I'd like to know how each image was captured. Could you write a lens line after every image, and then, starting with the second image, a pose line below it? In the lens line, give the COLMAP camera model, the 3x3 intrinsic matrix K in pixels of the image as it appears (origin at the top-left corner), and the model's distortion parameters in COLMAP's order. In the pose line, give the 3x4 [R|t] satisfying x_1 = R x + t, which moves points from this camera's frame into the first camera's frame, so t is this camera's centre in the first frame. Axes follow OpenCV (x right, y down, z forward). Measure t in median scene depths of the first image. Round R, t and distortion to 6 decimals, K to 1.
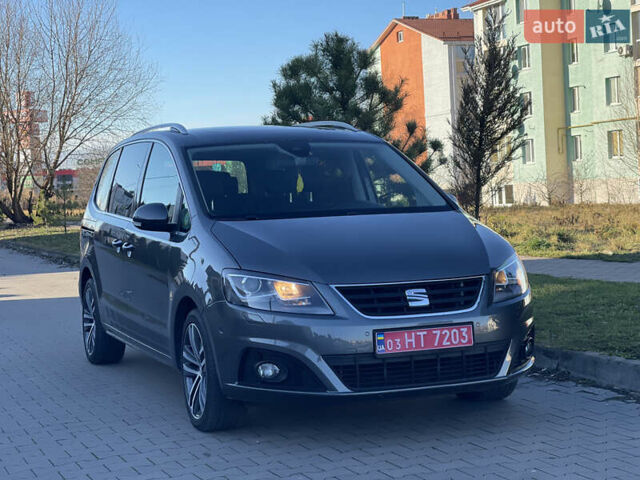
lens RADIAL K [[1173.3, 0, 322.2], [0, 1173.3, 247.3], [0, 0, 1]] dist [0.206334, 0.000000]
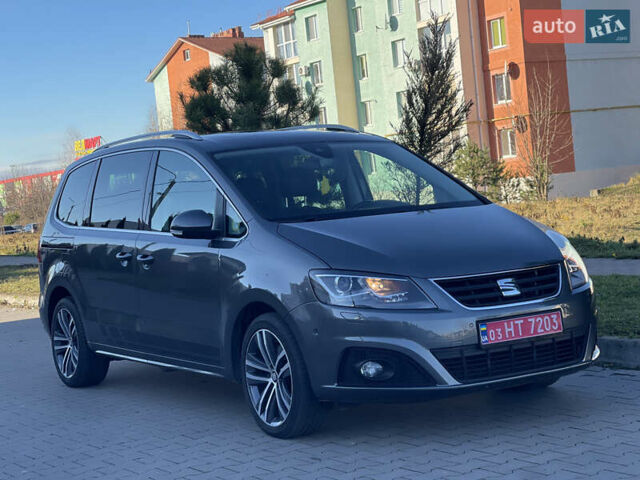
lens RADIAL K [[1173.3, 0, 317.8], [0, 1173.3, 223.9], [0, 0, 1]] dist [0.206334, 0.000000]
pose [[0.981628, -0.046840, 0.184967, -0.263206], [0.053285, 0.998128, -0.030025, 0.010160], [-0.183215, 0.039330, 0.982286, 0.031032]]
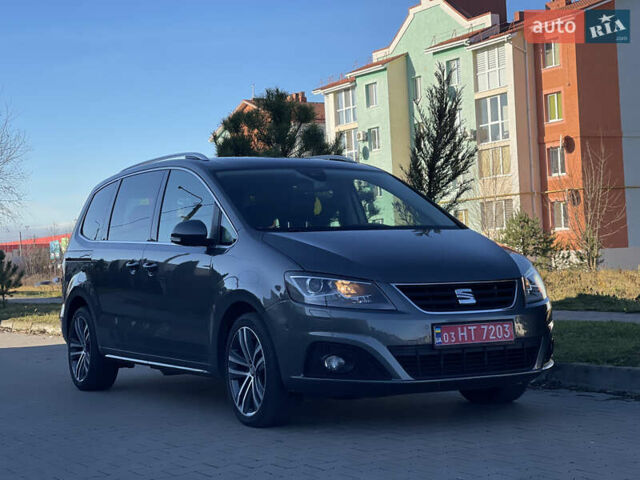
lens RADIAL K [[1173.3, 0, 322.8], [0, 1173.3, 220.5], [0, 0, 1]] dist [0.206334, 0.000000]
pose [[0.990091, 0.010924, 0.140000, -0.207010], [0.002028, 0.995753, -0.092043, 0.072869], [-0.140411, 0.091415, 0.985864, -0.082691]]
